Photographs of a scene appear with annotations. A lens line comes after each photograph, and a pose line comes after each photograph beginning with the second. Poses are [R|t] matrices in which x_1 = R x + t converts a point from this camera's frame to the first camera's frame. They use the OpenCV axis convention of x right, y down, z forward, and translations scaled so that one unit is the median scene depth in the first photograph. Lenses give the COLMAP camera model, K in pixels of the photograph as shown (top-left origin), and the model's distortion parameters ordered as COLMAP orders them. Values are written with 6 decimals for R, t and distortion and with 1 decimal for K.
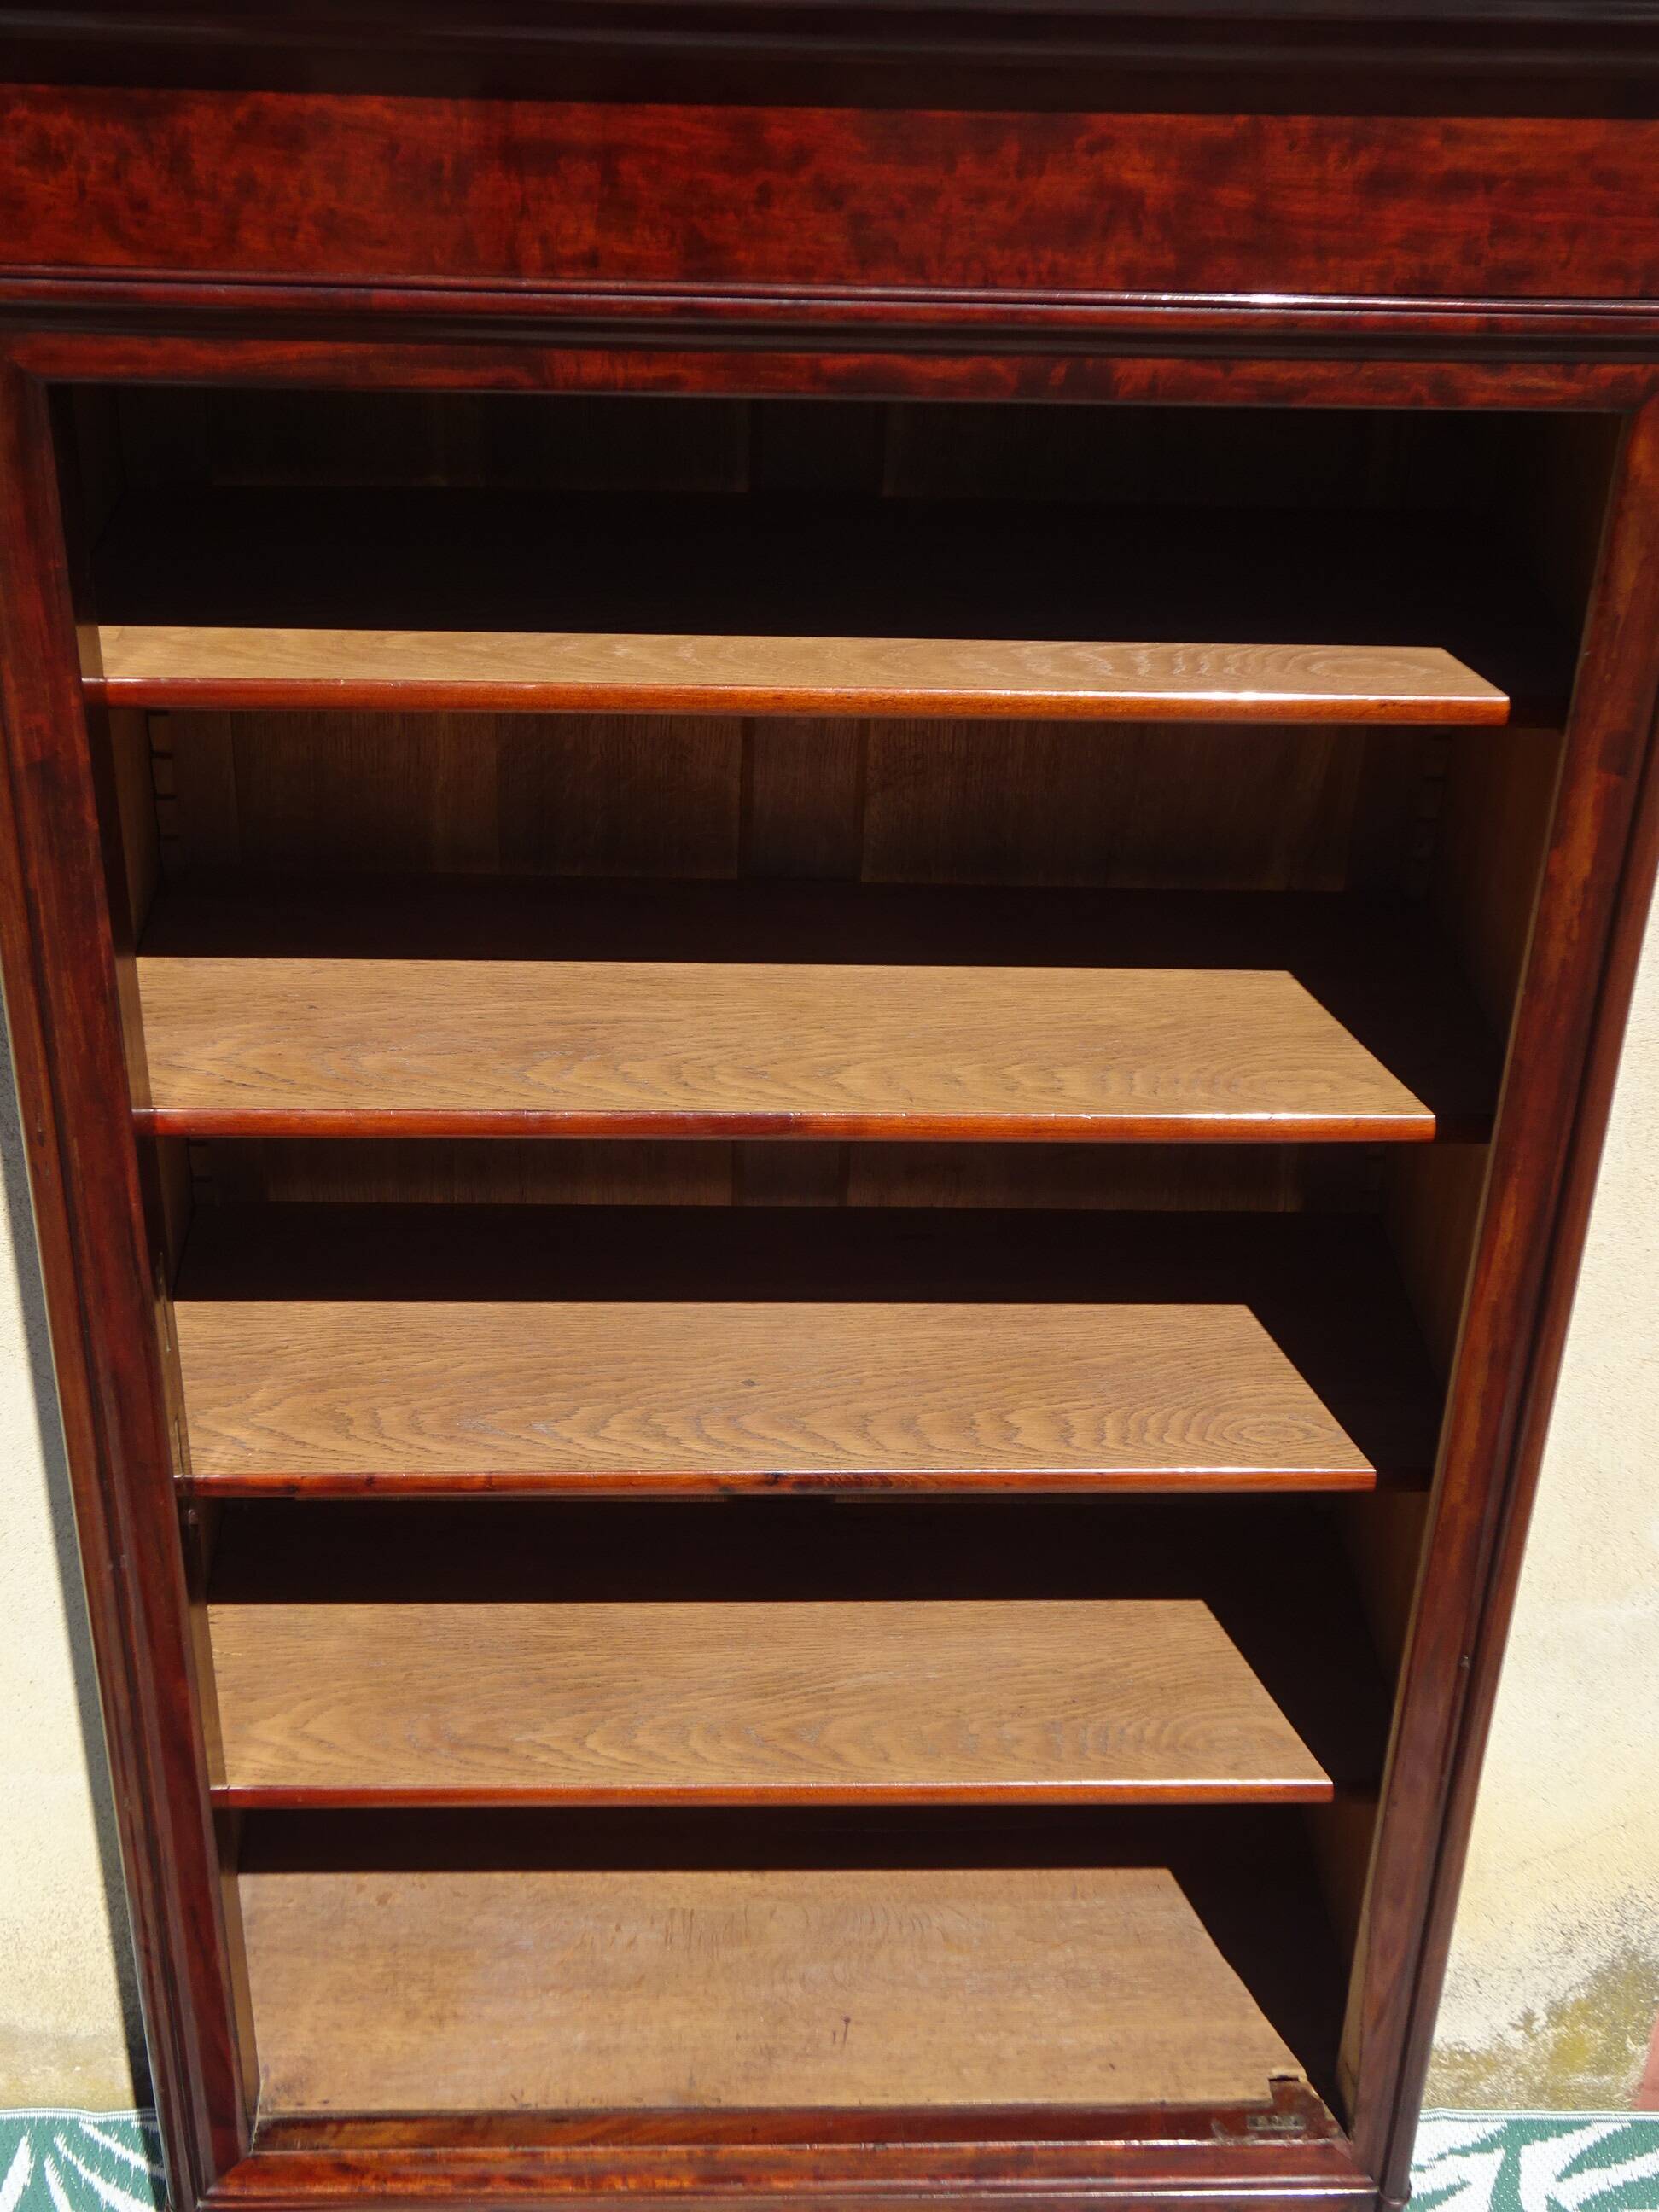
lens RADIAL K [[2906.2, 0, 836.9], [0, 2906.2, 1110.0], [0, 0, 1]] dist [0.038633, 0.000000]
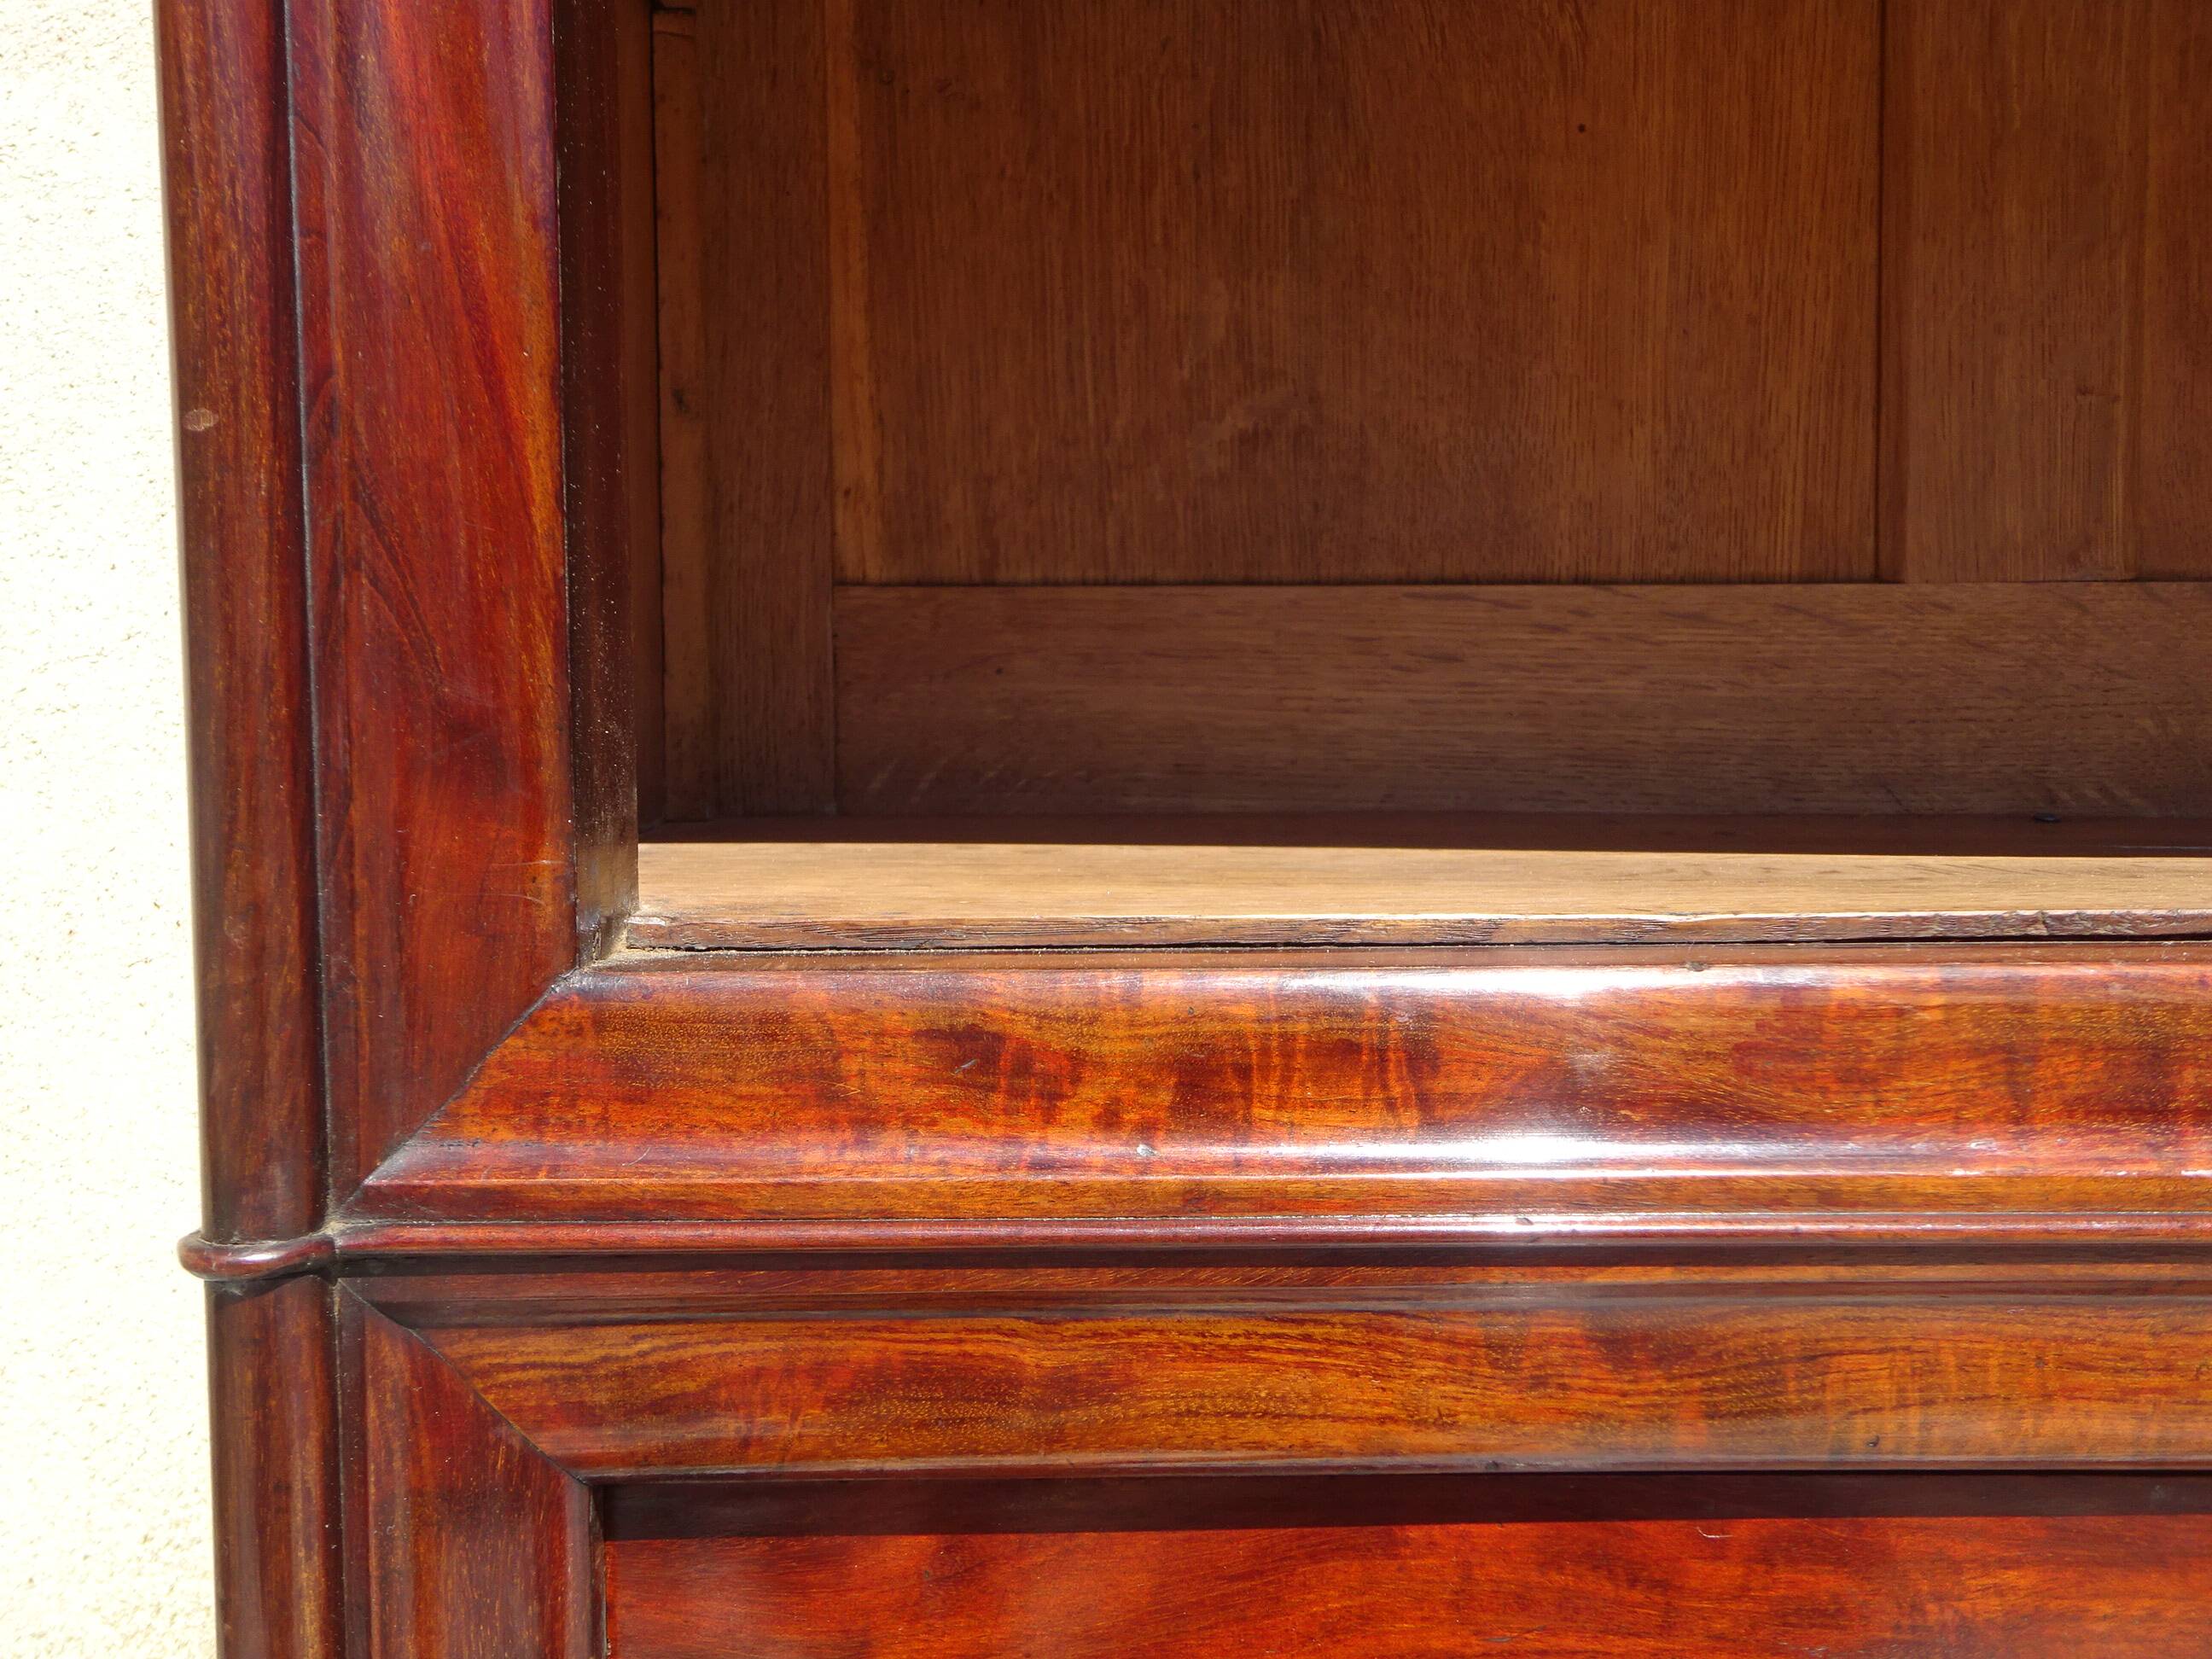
lens RADIAL K [[2423.6, 0, 1112.7], [0, 2423.6, 837.6], [0, 0, 1]] dist [0.046566, 0.000000]
pose [[0.999031, -0.033653, -0.028368, -0.163407], [0.016342, 0.882056, -0.470862, 0.470681], [0.040868, 0.469942, 0.881751, 0.885911]]
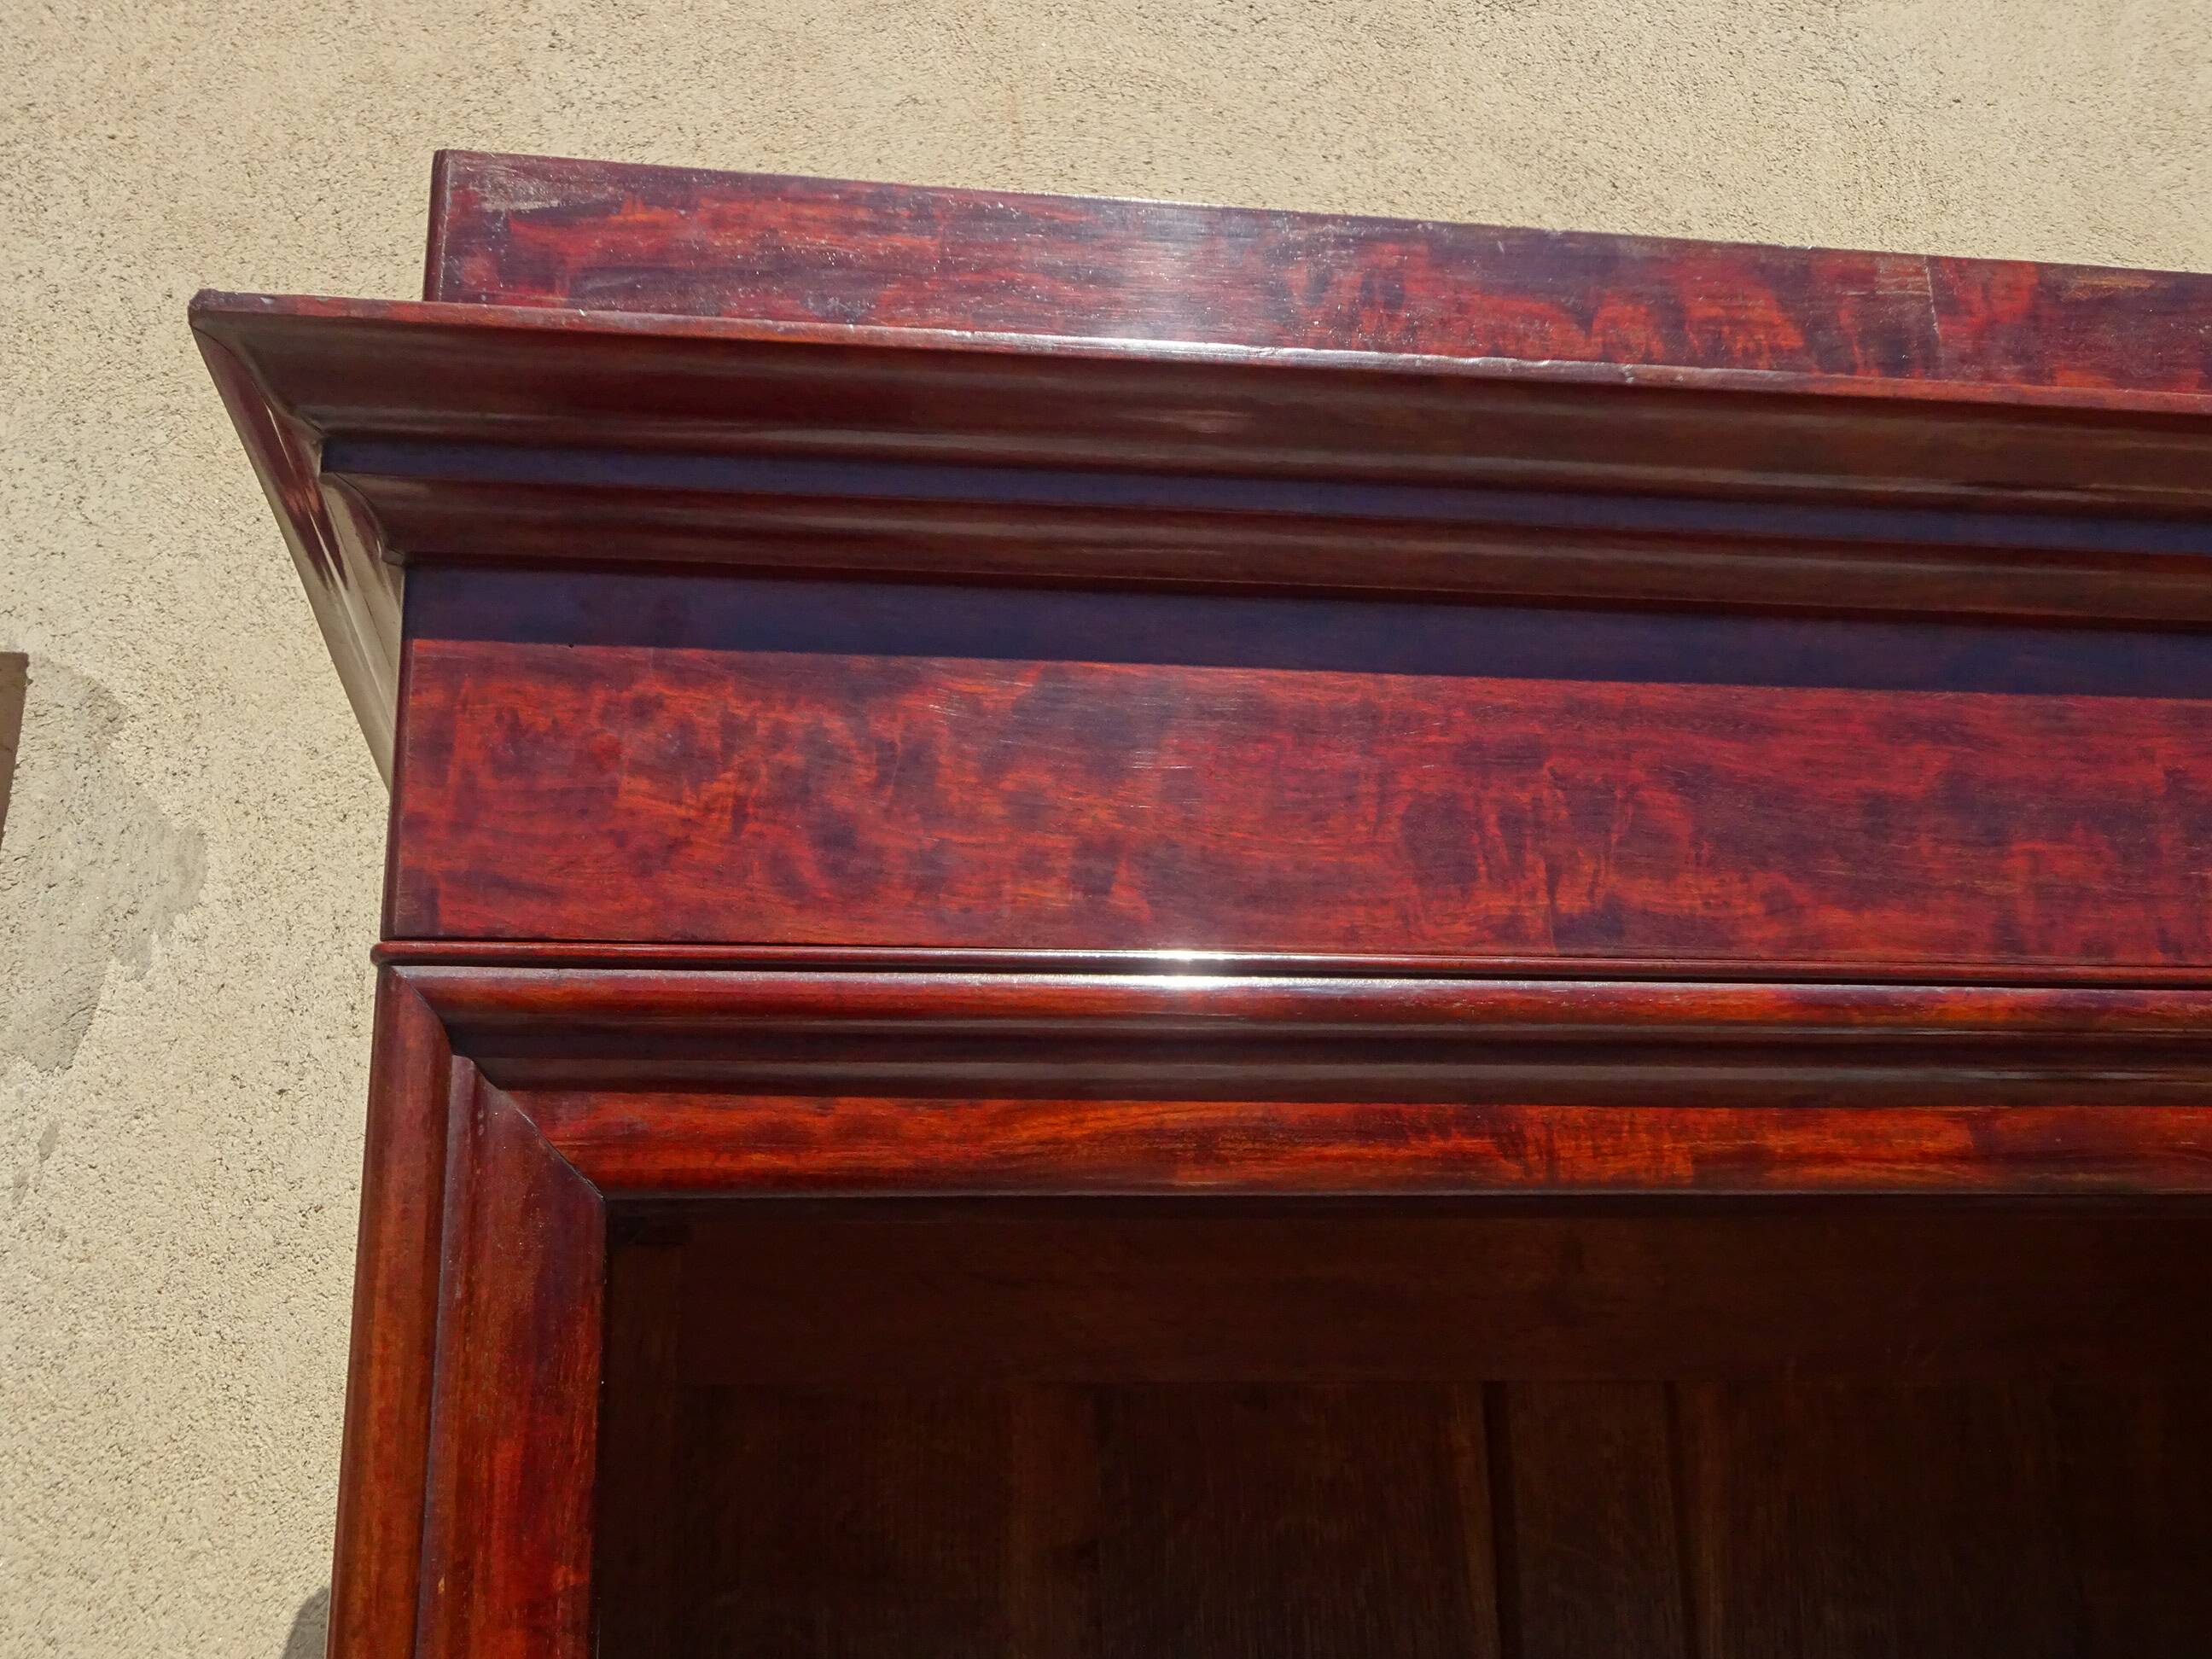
lens RADIAL K [[2373.3, 0, 1110.6], [0, 2373.3, 824.3], [0, 0, 1]] dist [0.018108, 0.000000]
pose [[0.991537, -0.016636, 0.128758, -0.171130], [0.108042, 0.655646, -0.747299, 0.024610], [-0.071988, 0.754885, 0.651894, 0.485597]]
